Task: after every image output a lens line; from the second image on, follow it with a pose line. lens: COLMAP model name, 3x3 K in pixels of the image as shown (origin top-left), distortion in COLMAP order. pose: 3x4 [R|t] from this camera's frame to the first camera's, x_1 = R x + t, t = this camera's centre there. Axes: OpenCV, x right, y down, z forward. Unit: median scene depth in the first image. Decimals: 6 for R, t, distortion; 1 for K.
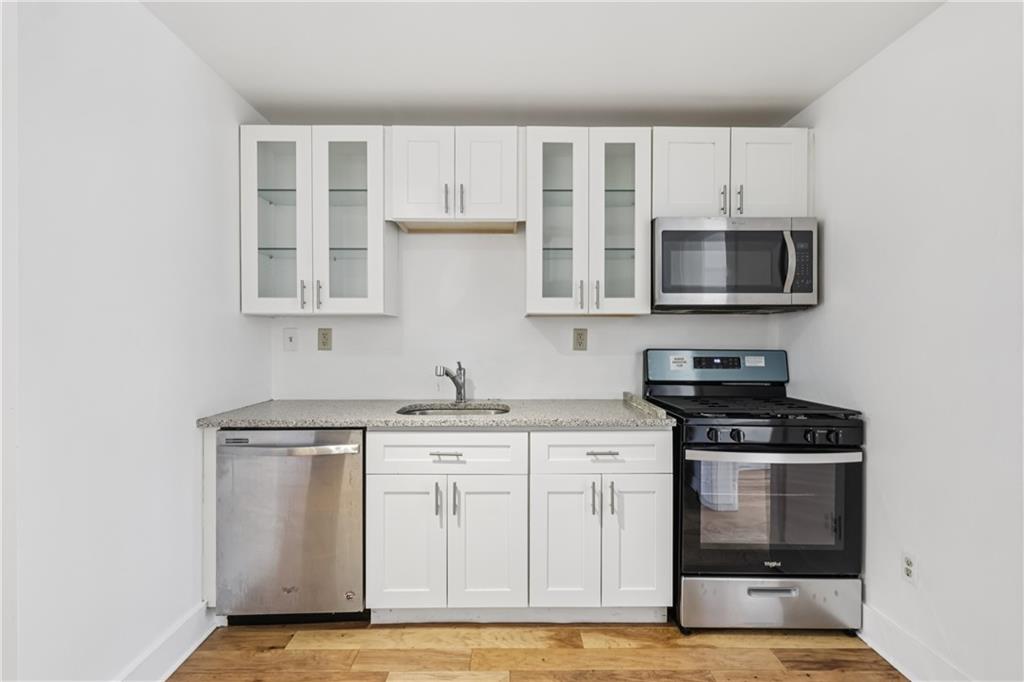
lens RADIAL K [[490.9, 0, 512.0], [0, 490.9, 341.0], [0, 0, 1]] dist [0.010778, 0.000040]
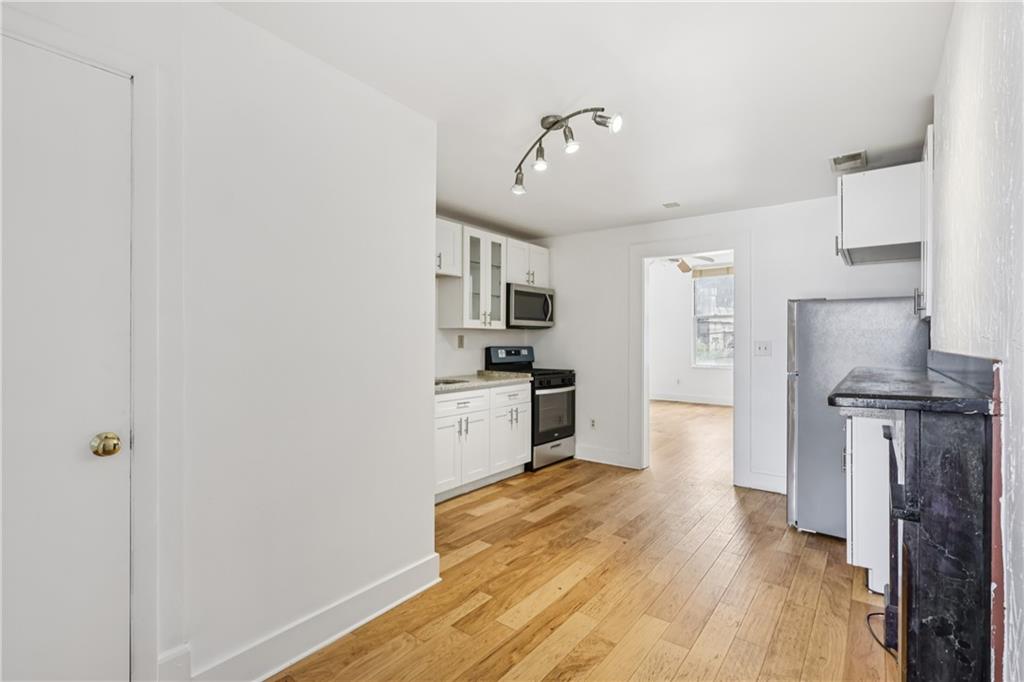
lens RADIAL K [[483.9, 0, 512.0], [0, 483.9, 341.0], [0, 0, 1]] dist [0.010142, -0.000388]
pose [[0.618105, -0.001308, 0.786094, -1.324516], [0.002806, 0.999996, -0.000542, -0.005318], [-0.786091, 0.002541, 0.618106, -0.266510]]
